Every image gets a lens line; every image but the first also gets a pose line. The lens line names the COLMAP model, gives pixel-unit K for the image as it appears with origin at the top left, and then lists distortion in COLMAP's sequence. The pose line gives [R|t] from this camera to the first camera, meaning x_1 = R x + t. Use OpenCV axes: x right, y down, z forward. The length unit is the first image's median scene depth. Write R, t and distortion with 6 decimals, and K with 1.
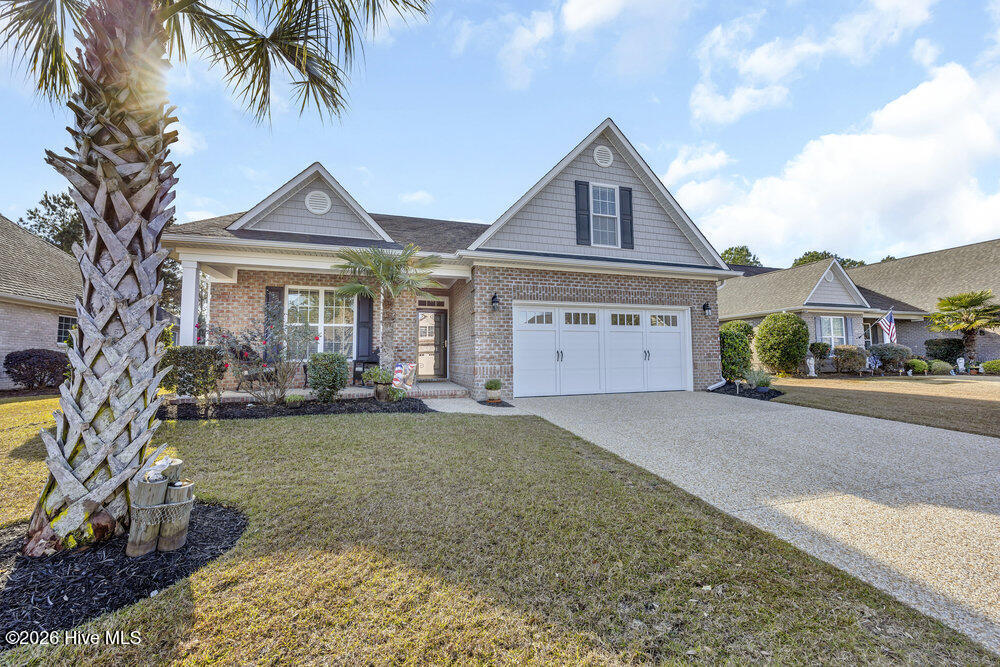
lens RADIAL K [[376.5, 0, 500.0], [0, 376.5, 333.5], [0, 0, 1]] dist [-0.008919, -0.000200]
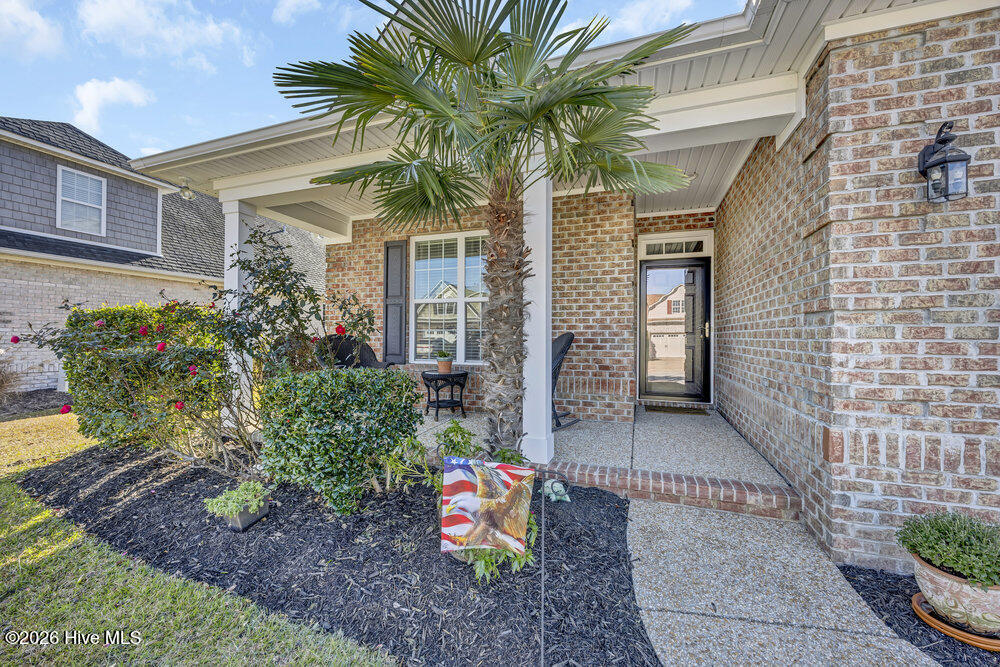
lens RADIAL K [[376.5, 0, 500.0], [0, 376.5, 333.5], [0, 0, 1]] dist [-0.008919, -0.000200]
pose [[0.797395, 0.009184, -0.603388, -0.083128], [0.023708, 0.998635, 0.046532, 0.002832], [0.602992, -0.051410, 0.796089, 0.580110]]
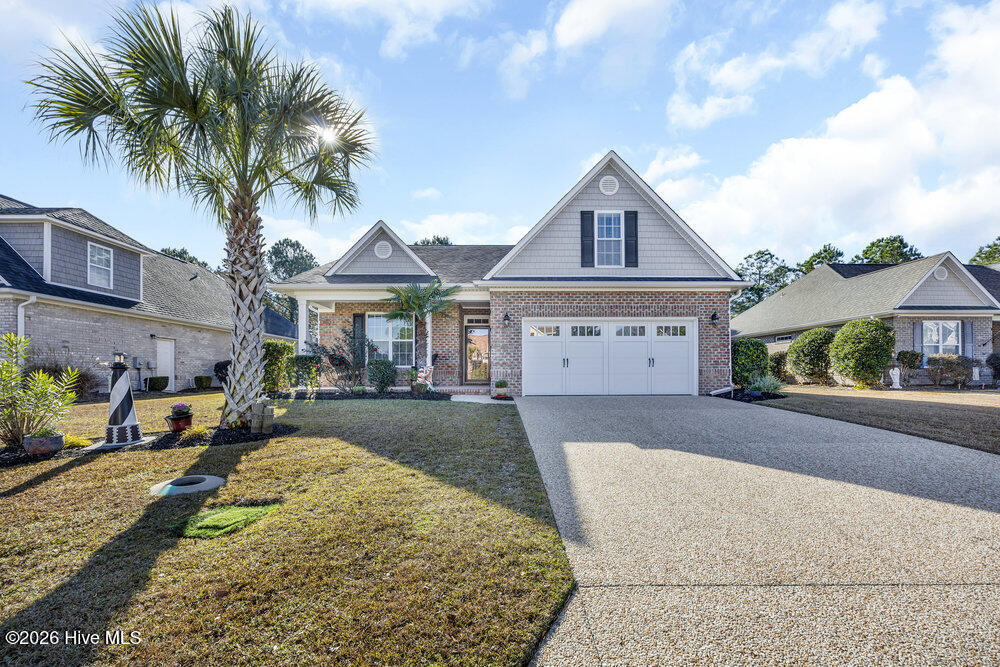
lens RADIAL K [[385.2, 0, 508.9], [0, 385.2, 371.5], [0, 0, 1]] dist [-0.013943, 0.000100]
pose [[0.962731, 0.003871, -0.270434, 0.310566], [0.012869, 0.998110, 0.060098, 0.011074], [0.270155, -0.061338, 0.960861, -0.224016]]
